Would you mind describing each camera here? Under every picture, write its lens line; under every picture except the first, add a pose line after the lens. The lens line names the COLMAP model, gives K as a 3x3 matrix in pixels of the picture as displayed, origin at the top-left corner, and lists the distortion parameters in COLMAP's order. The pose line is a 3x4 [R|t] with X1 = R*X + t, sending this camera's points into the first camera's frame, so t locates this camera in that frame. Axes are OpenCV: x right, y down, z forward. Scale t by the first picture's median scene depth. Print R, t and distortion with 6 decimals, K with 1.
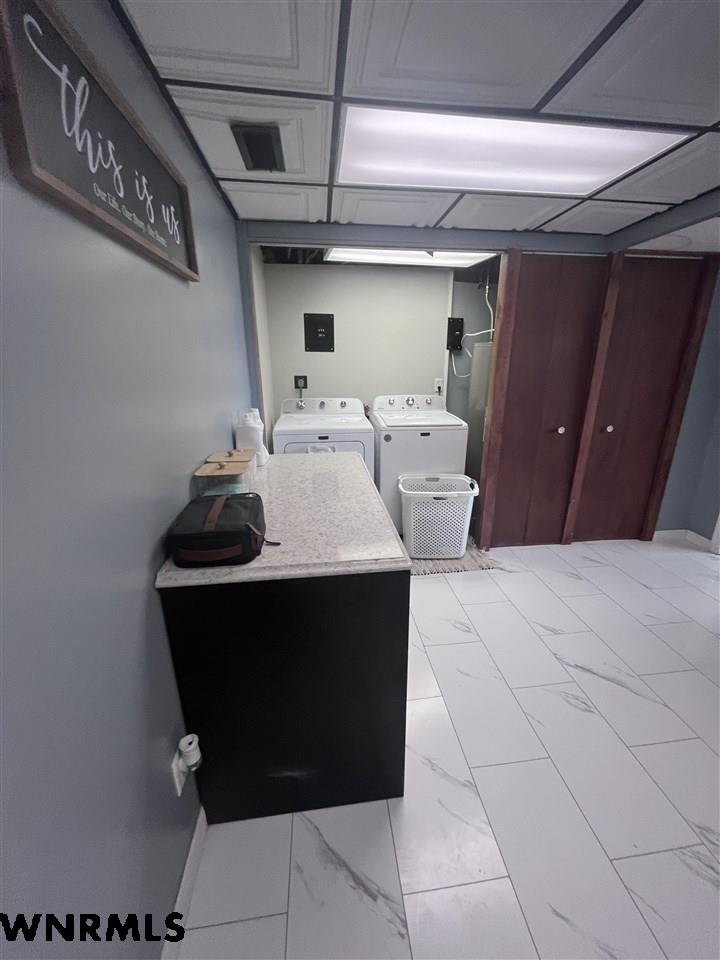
lens RADIAL K [[387.2, 0, 367.0], [0, 387.2, 479.7], [0, 0, 1]] dist [-0.001054, -0.000051]
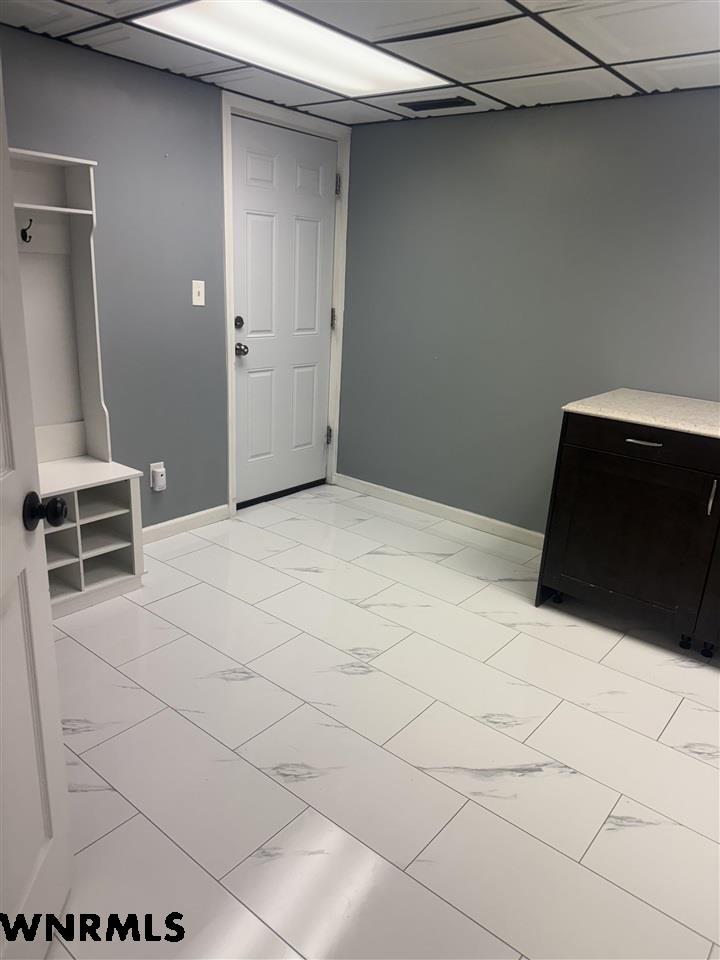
lens RADIAL K [[675.2, 0, 359.1], [0, 675.2, 484.0], [0, 0, 1]] dist [0.077786, -0.112365]
pose [[-0.723565, 0.180660, -0.666195, 1.425851], [-0.255131, 0.826796, 0.501315, -0.375674], [0.641375, 0.532701, -0.552149, 1.202907]]
